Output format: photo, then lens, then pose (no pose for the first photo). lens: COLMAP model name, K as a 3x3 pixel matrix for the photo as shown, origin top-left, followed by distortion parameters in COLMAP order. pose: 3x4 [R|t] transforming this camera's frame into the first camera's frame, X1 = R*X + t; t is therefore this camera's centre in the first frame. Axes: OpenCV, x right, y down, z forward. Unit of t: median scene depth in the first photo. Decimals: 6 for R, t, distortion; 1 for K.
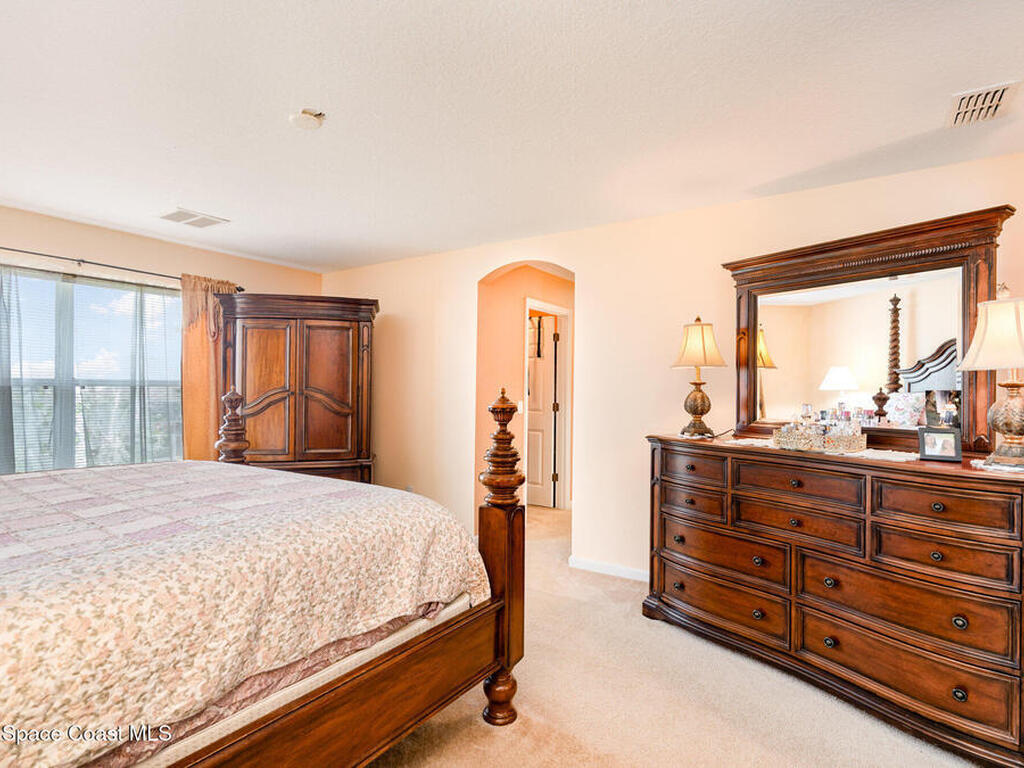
lens RADIAL K [[495.6, 0, 512.0], [0, 495.6, 384.0], [0, 0, 1]] dist [0.000925, 0.000030]
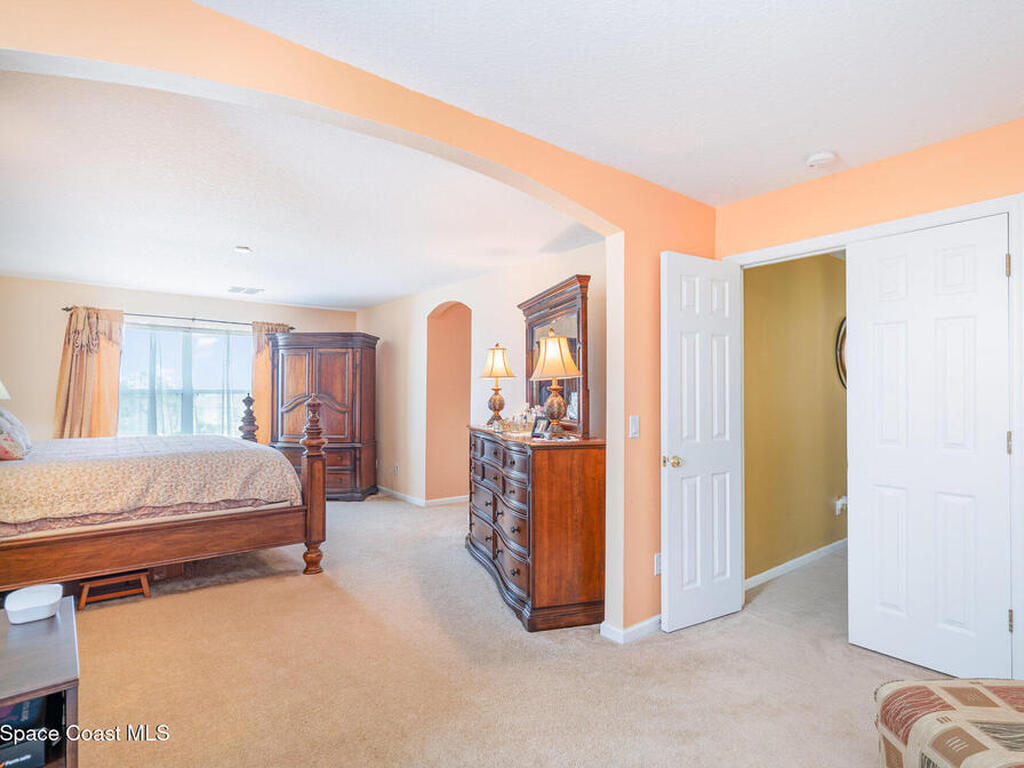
lens RADIAL K [[481.5, 0, 512.1], [0, 481.5, 394.0], [0, 0, 1]] dist [-0.000059, -0.000067]
pose [[0.959190, -0.004643, -0.282724, 0.818601], [0.006509, 0.999963, 0.005660, 0.004968], [0.282687, -0.007269, 0.959185, -0.342540]]
